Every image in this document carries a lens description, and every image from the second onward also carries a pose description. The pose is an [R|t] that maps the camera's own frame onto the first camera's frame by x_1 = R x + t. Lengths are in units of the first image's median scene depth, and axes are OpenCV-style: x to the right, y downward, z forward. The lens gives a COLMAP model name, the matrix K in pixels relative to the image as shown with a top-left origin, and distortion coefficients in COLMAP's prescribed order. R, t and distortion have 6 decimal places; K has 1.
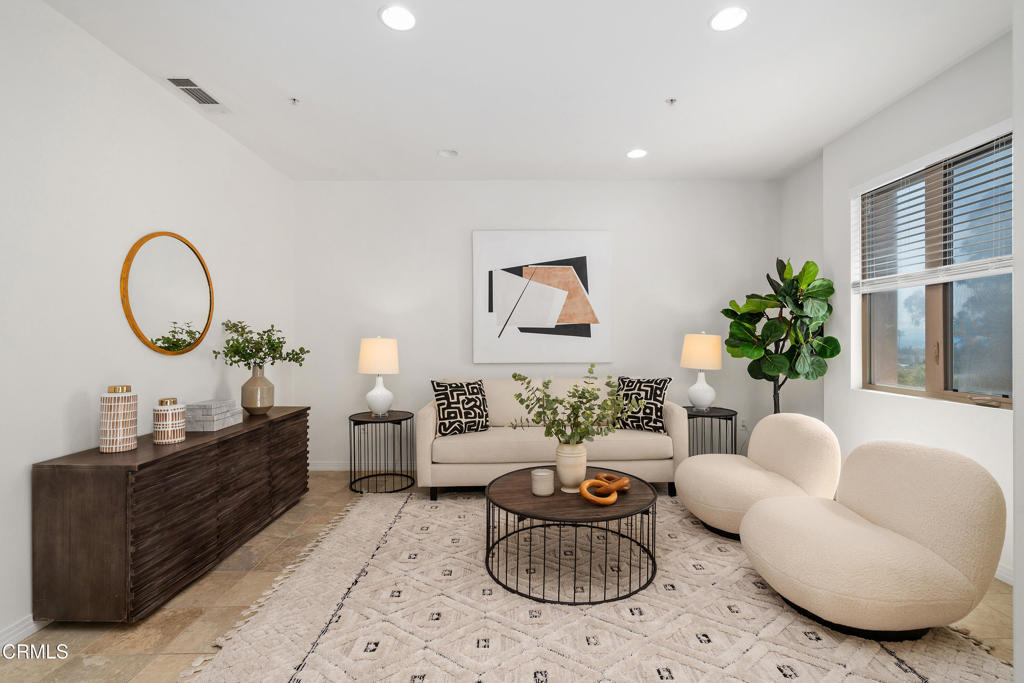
lens RADIAL K [[470.3, 0, 503.7], [0, 470.3, 342.3], [0, 0, 1]] dist [-0.001055, 0.001644]
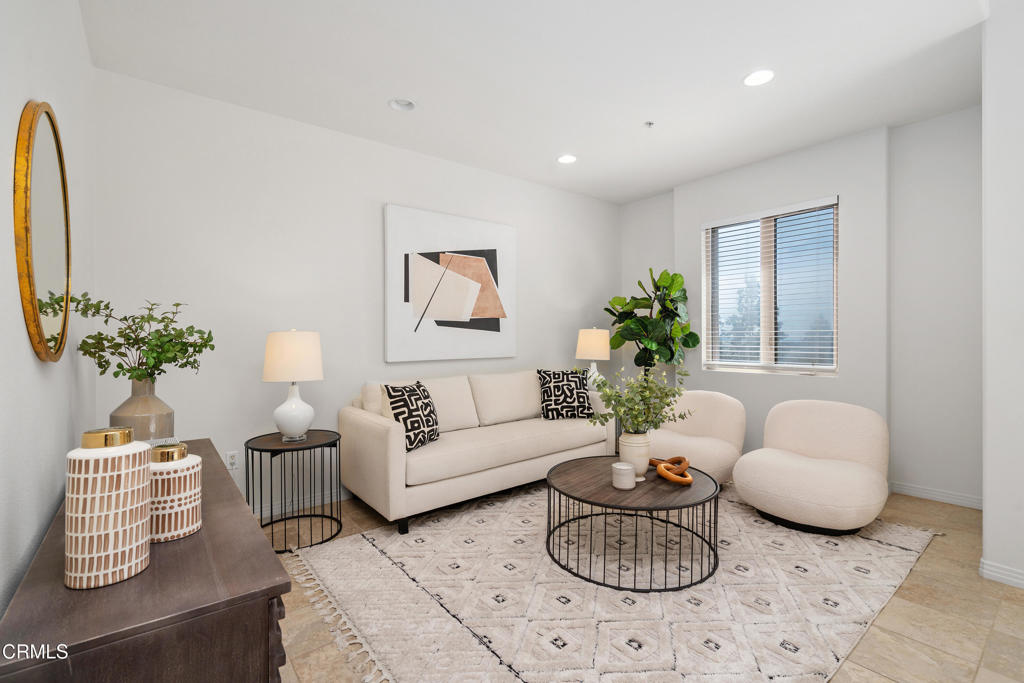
lens RADIAL K [[470.3, 0, 508.0], [0, 470.3, 337.8], [0, 0, 1]] dist [-0.001055, 0.001644]
pose [[0.783462, -0.003483, 0.621430, -0.486565], [0.003380, 0.999993, 0.001344, 0.001151], [-0.621431, 0.001048, 0.783468, 0.248824]]
